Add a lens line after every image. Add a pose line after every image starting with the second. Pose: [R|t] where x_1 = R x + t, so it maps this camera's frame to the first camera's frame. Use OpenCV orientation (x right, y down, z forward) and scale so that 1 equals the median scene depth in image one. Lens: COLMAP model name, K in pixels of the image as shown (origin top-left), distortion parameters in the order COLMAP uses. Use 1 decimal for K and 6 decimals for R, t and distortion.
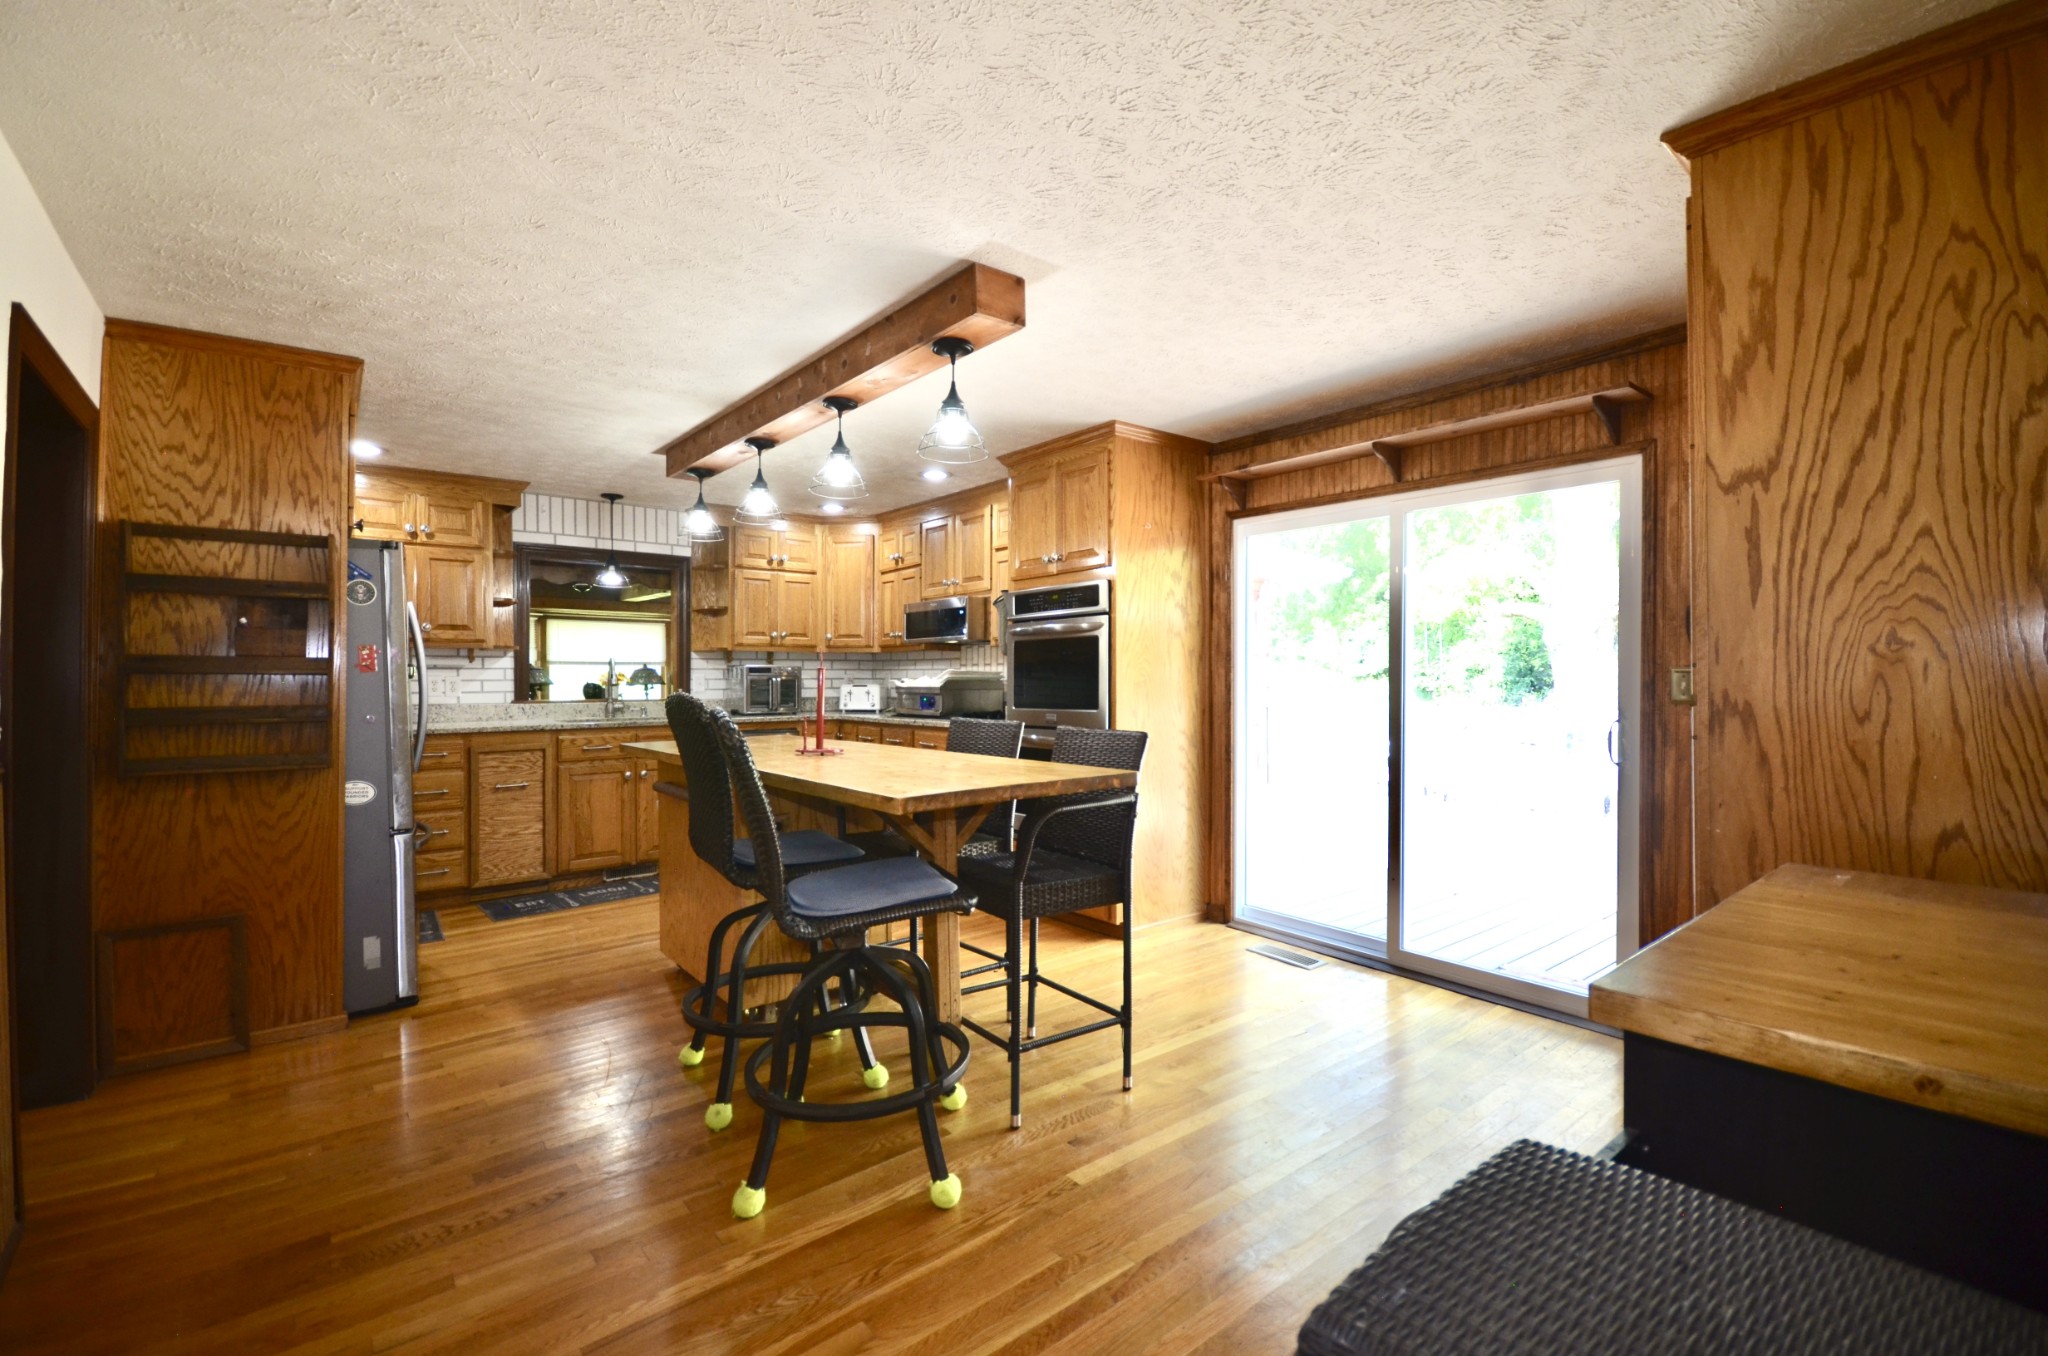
lens RADIAL K [[903.4, 0, 1031.8], [0, 903.4, 677.1], [0, 0, 1]] dist [0.008767, -0.010702]
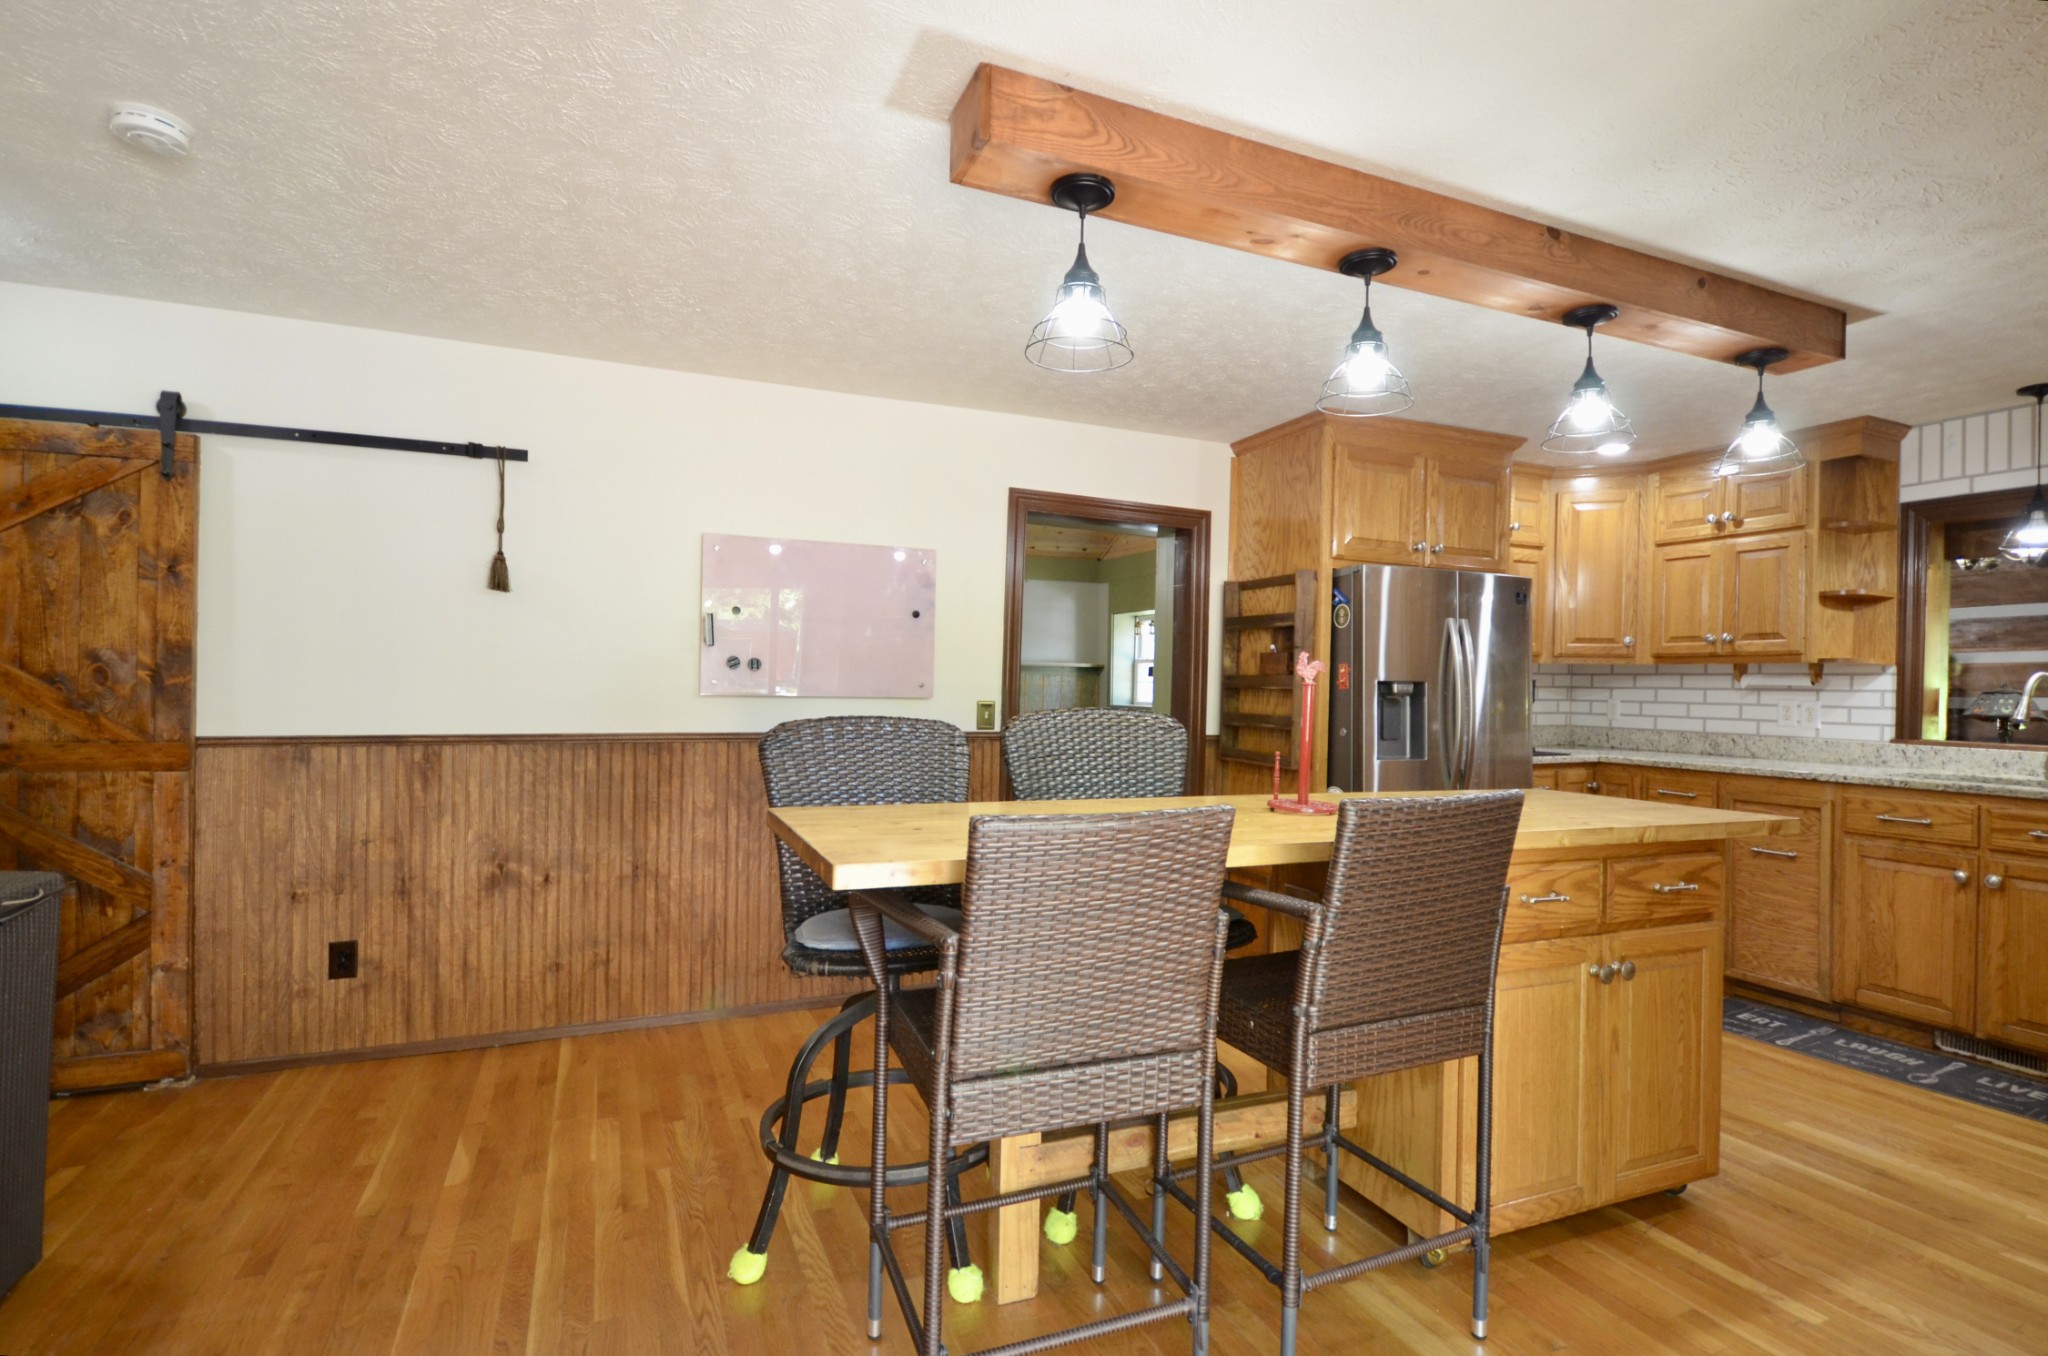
lens RADIAL K [[970.1, 0, 1026.0], [0, 970.1, 679.1], [0, 0, 1]] dist [-0.004104, -0.001200]
pose [[-0.269657, -0.008863, -0.962916, 0.319723], [-0.018441, 0.999822, -0.004038, -0.003877], [0.962780, 0.016668, -0.269773, 0.620896]]
